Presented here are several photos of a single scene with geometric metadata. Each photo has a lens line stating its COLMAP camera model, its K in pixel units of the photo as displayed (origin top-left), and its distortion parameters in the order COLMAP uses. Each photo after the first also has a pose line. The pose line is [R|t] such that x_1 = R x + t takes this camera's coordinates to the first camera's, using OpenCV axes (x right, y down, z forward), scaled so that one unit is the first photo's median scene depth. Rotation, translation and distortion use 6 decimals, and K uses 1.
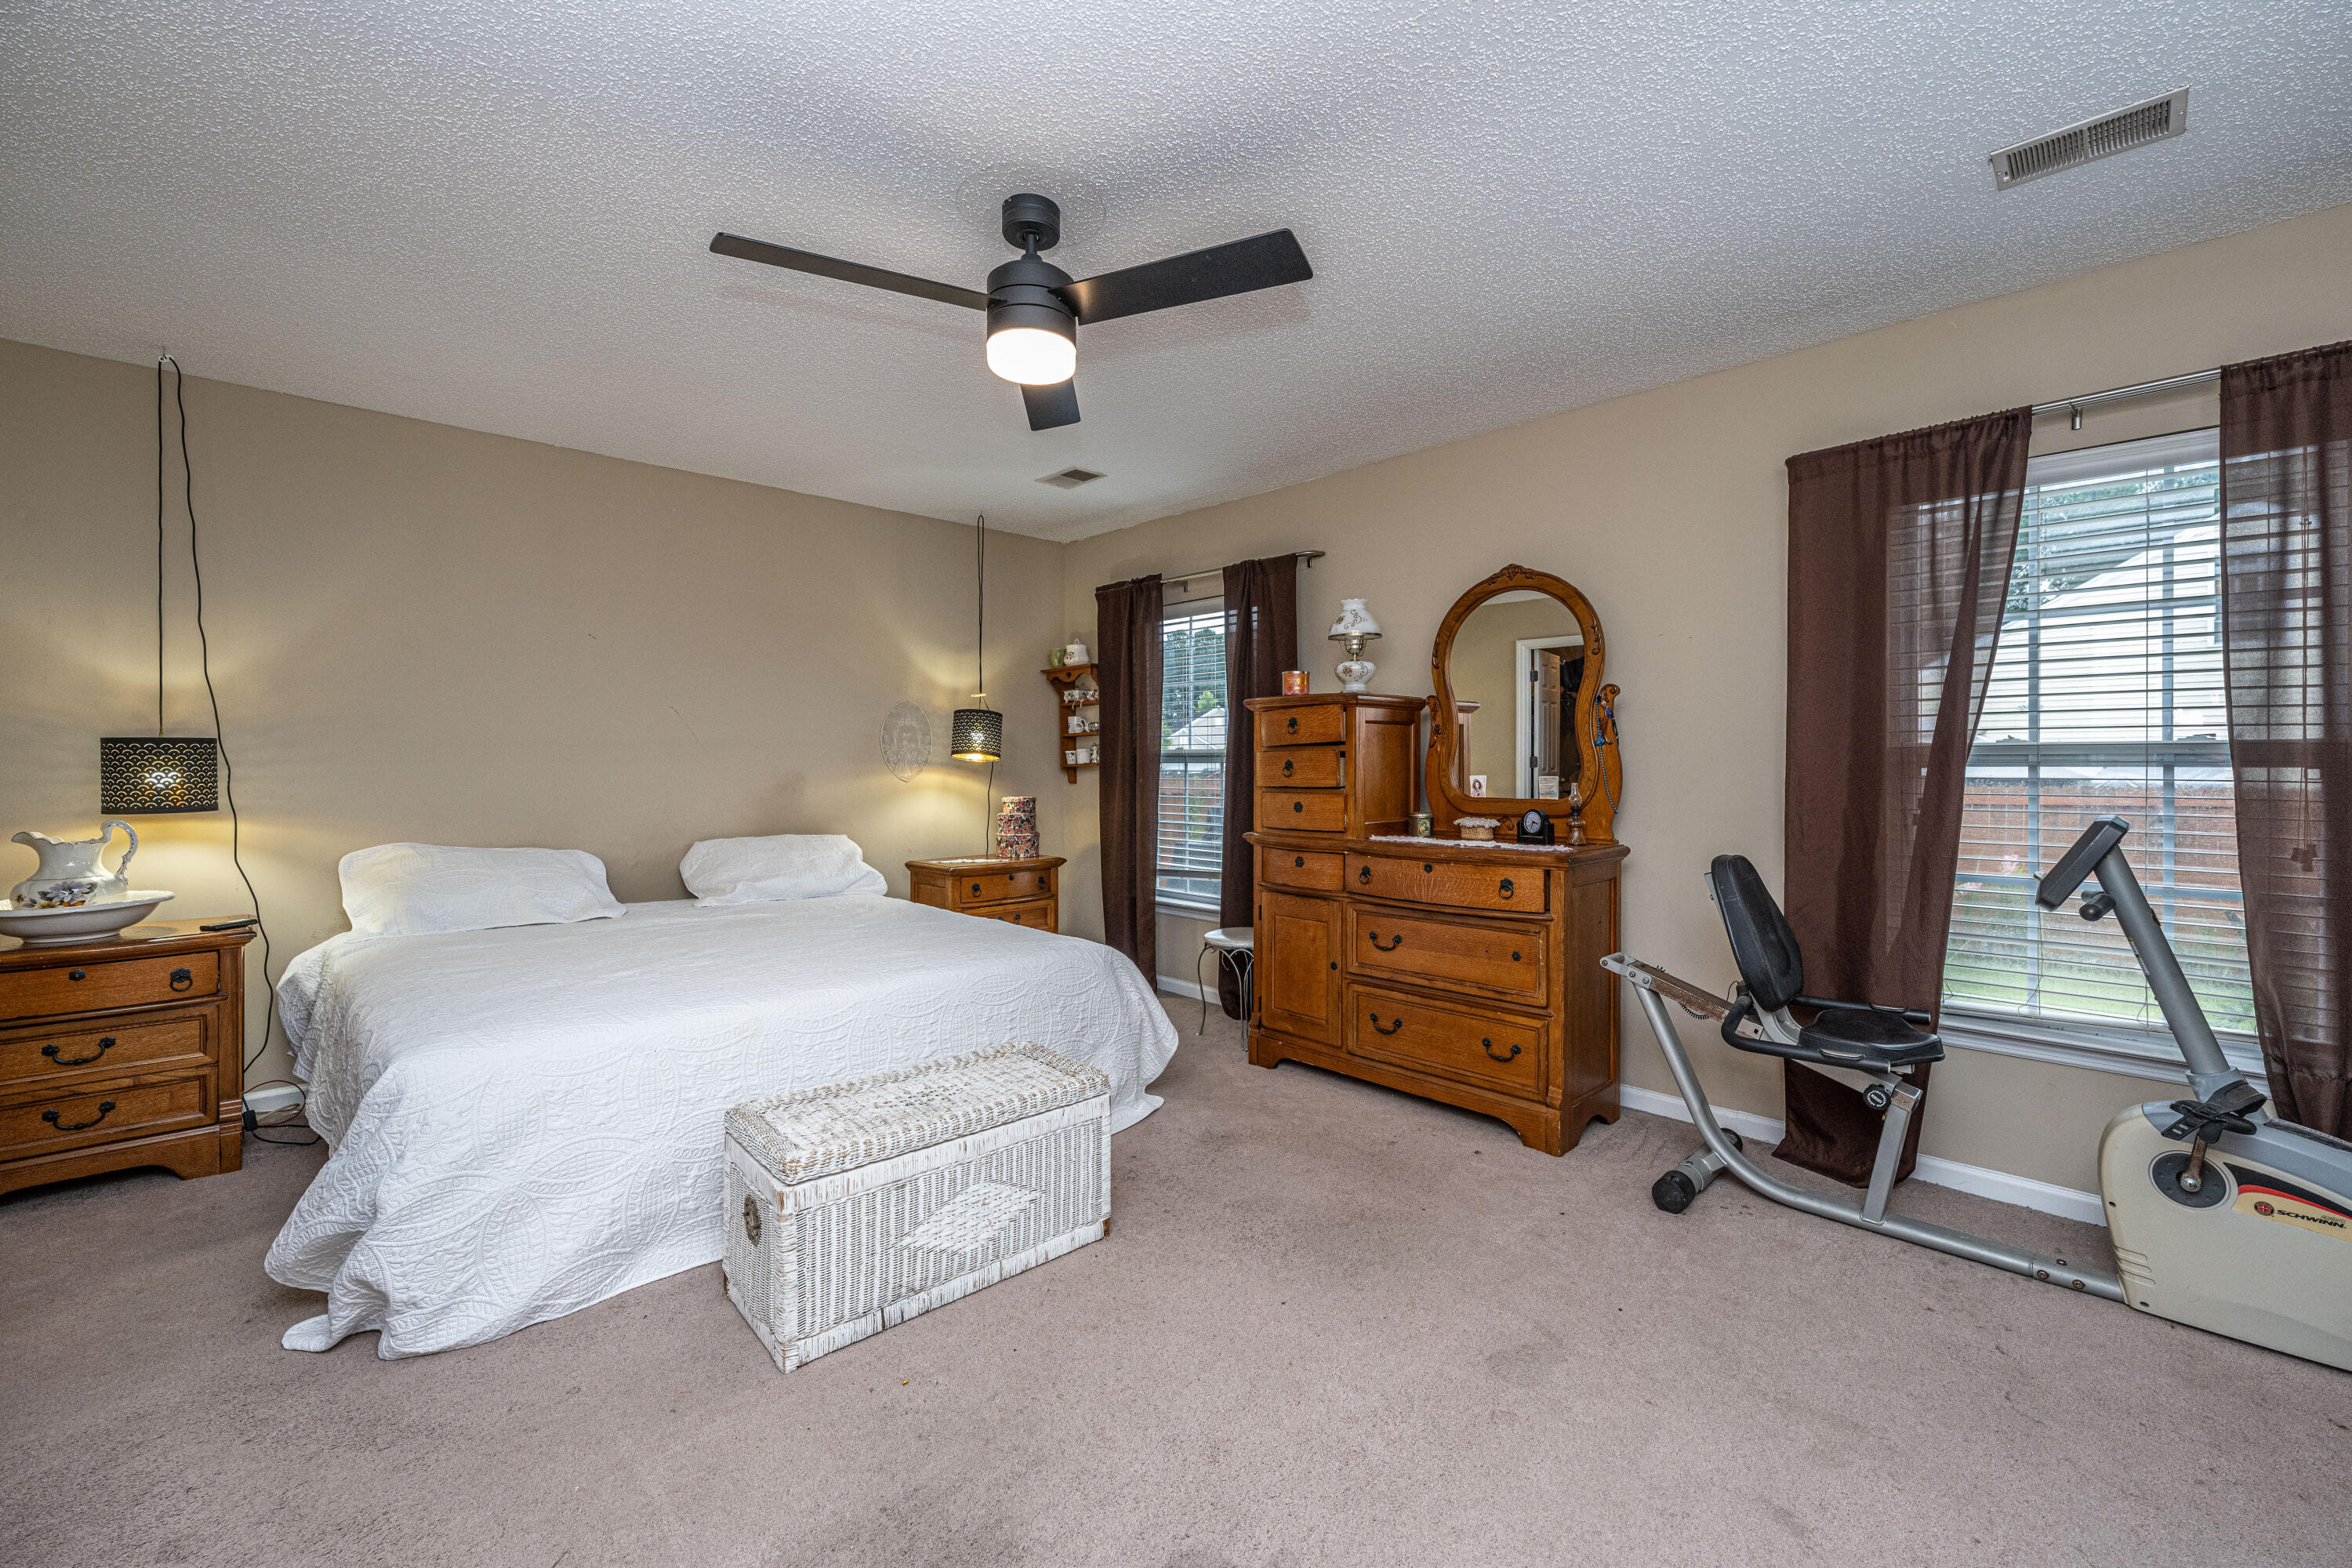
lens RADIAL K [[1025.5, 0, 1176.0], [0, 1025.5, 784.0], [0, 0, 1]] dist [-0.009442, -0.000188]
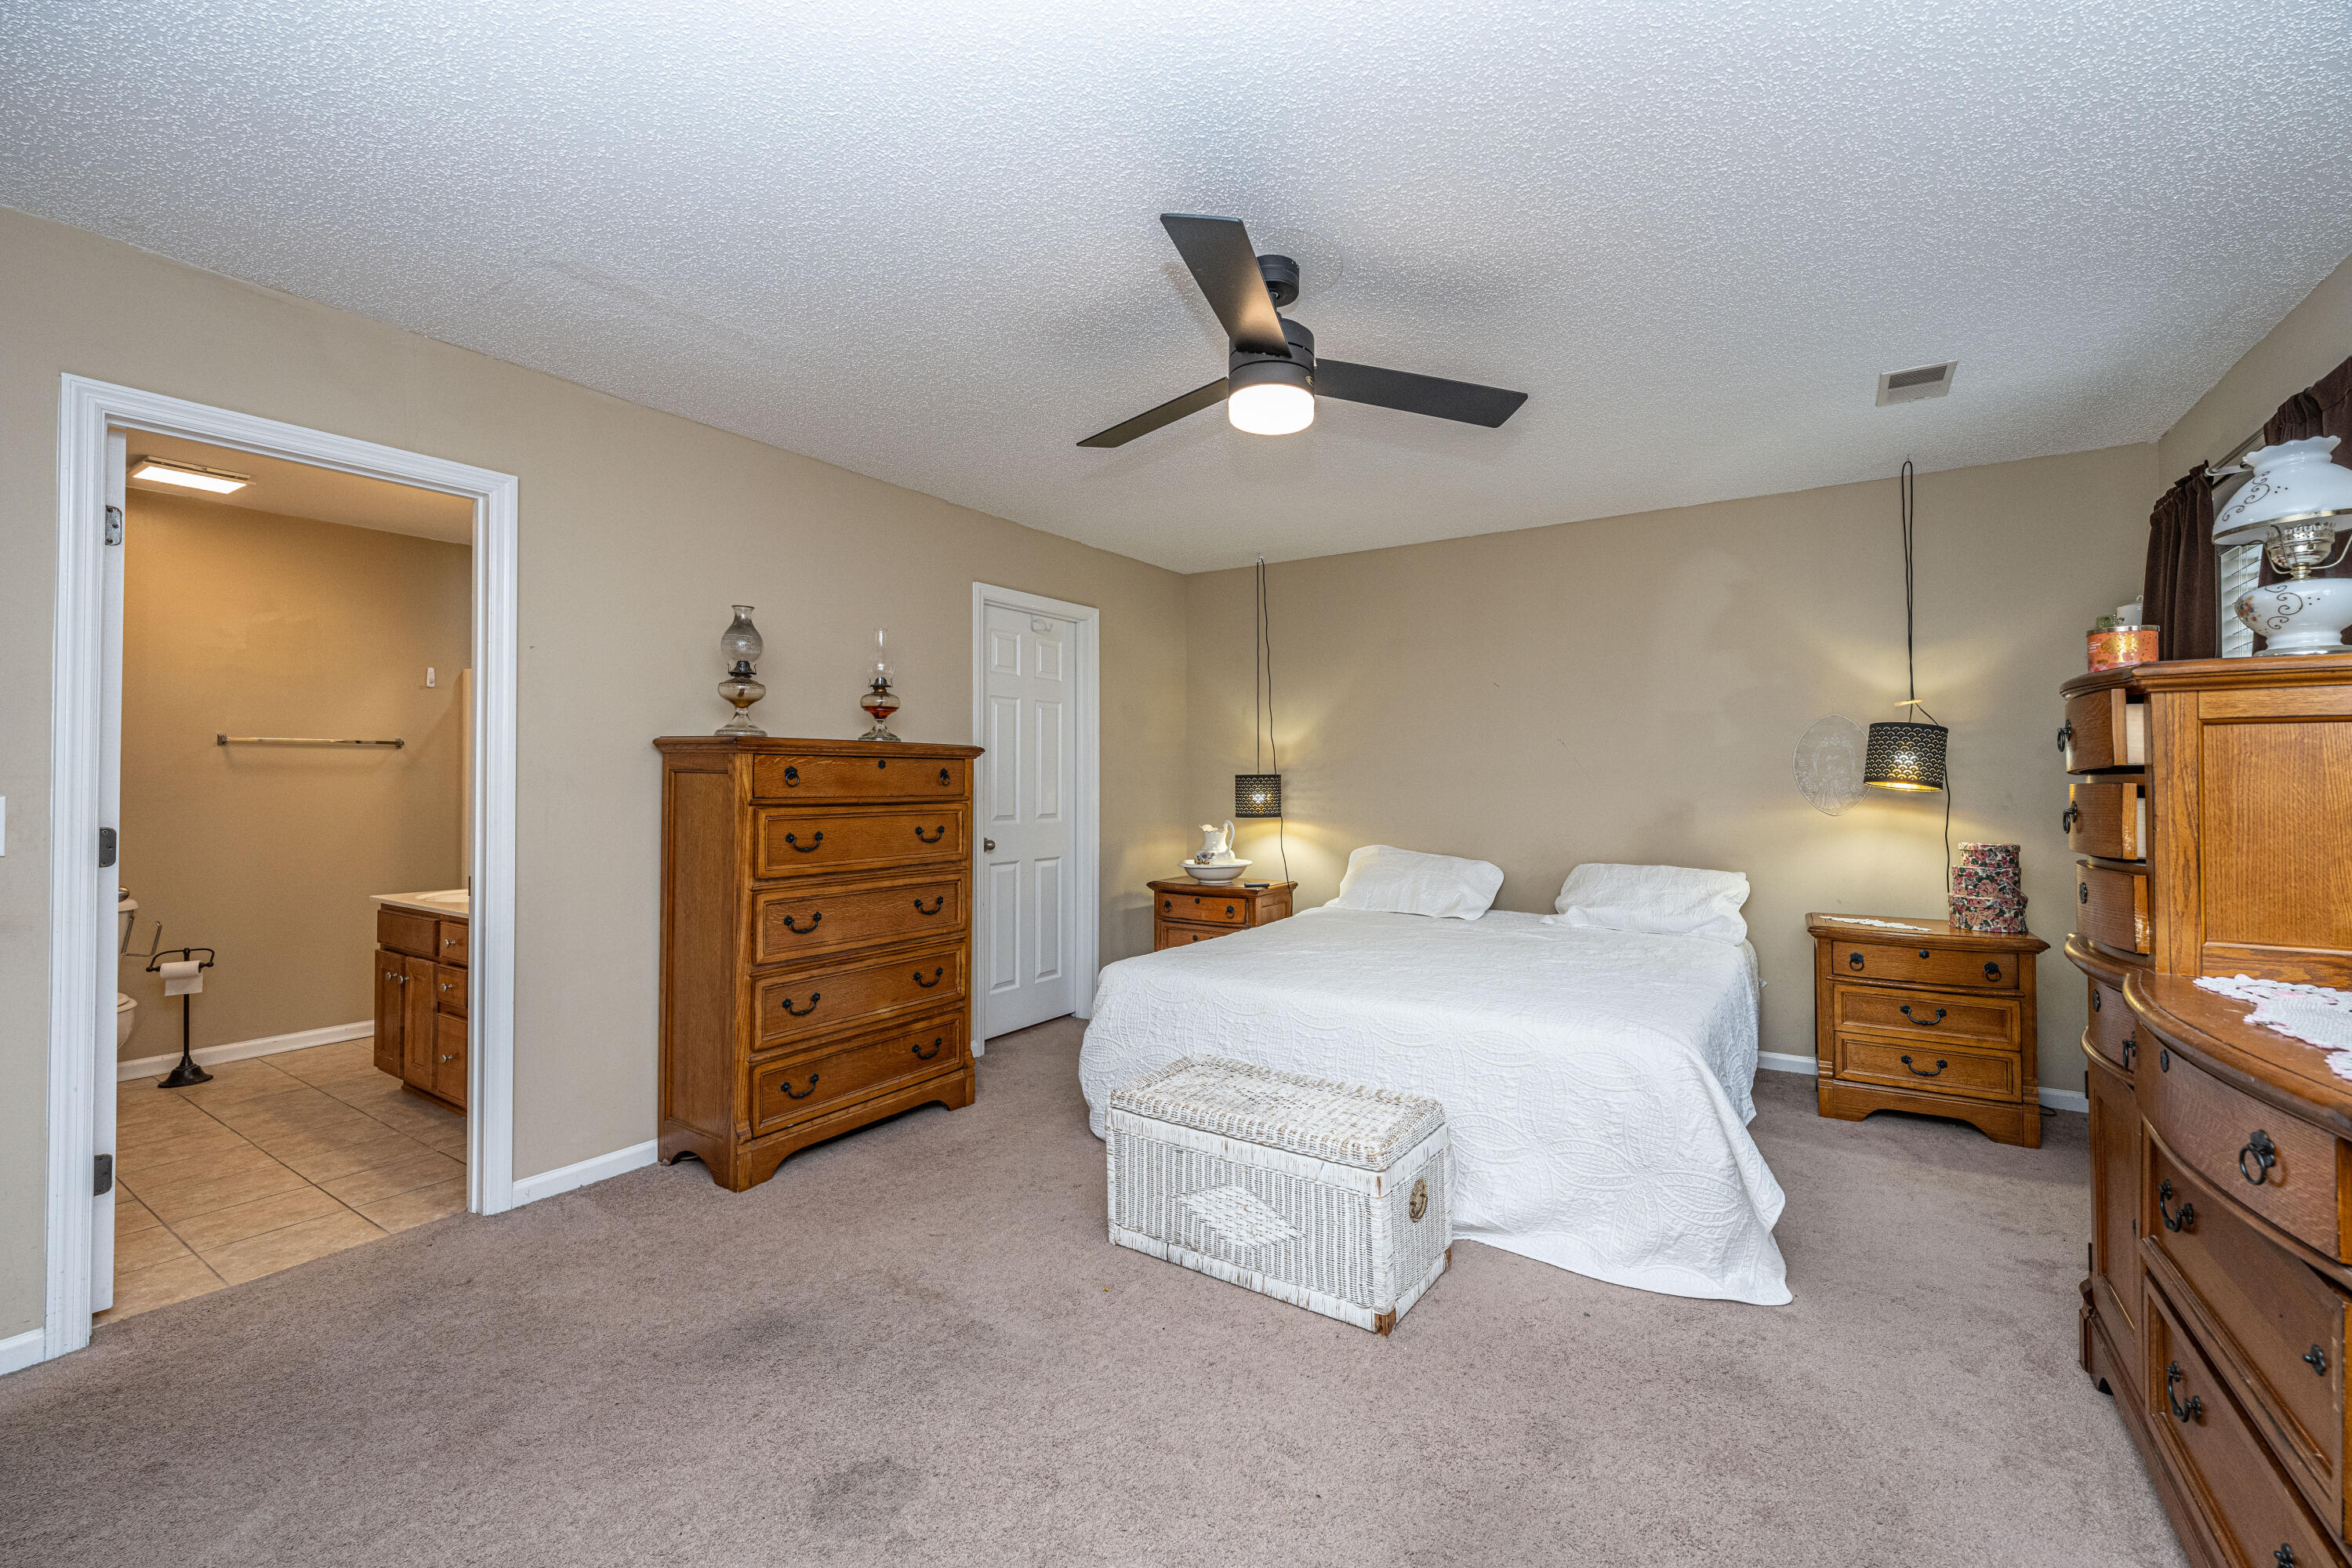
lens RADIAL K [[949.0, 0, 1176.0], [0, 949.0, 784.0], [0, 0, 1]] dist [-0.001567, 0.000012]
pose [[0.206625, 0.004010, -0.978412, 0.563209], [-0.019989, 0.999800, -0.000124, -0.026108], [0.978216, 0.019583, 0.206663, 0.519944]]
